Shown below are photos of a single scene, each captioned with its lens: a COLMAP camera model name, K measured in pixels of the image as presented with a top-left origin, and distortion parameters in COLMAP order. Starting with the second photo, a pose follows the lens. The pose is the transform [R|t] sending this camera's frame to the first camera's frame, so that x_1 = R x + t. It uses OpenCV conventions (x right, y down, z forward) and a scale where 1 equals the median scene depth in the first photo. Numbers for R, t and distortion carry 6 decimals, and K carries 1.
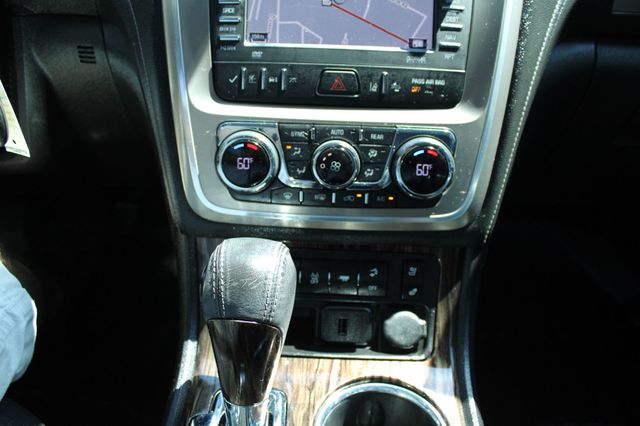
lens RADIAL K [[533.5, 0, 320.0], [0, 533.5, 213.0], [0, 0, 1]] dist [-0.173393, 0.156910]
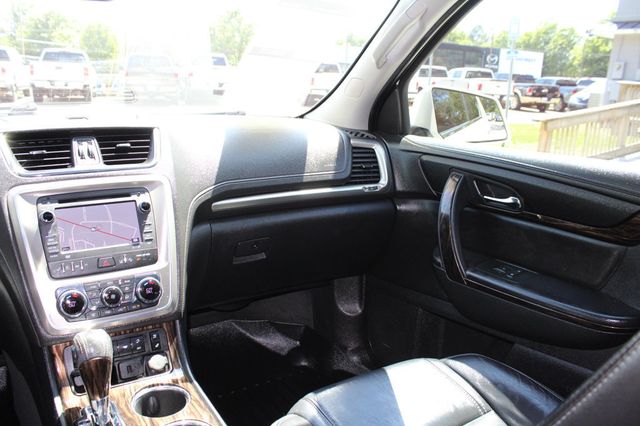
lens RADIAL K [[533.5, 0, 320.0], [0, 533.5, 213.0], [0, 0, 1]] dist [-0.173393, 0.156910]
pose [[0.825377, -0.139821, 0.546995, -0.410094], [0.292187, 0.934798, -0.201939, 0.291451], [-0.483094, 0.326501, 0.812415, -1.403113]]
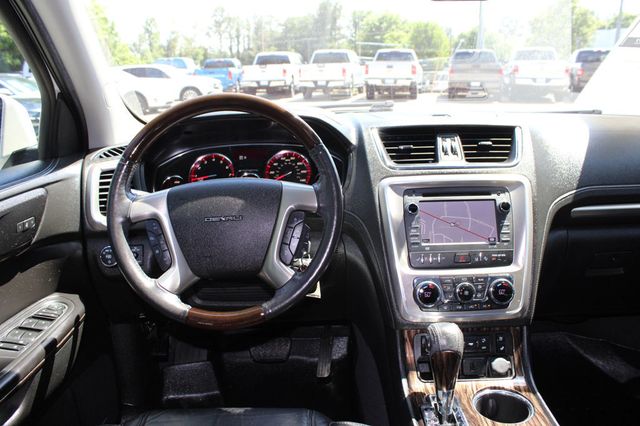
lens RADIAL K [[533.5, 0, 320.0], [0, 533.5, 213.0], [0, 0, 1]] dist [-0.173393, 0.156910]
pose [[0.998466, -0.055095, 0.005442, -0.602454], [0.054209, 0.952965, -0.298193, 0.230903], [0.011243, 0.298031, 0.954490, -1.328183]]
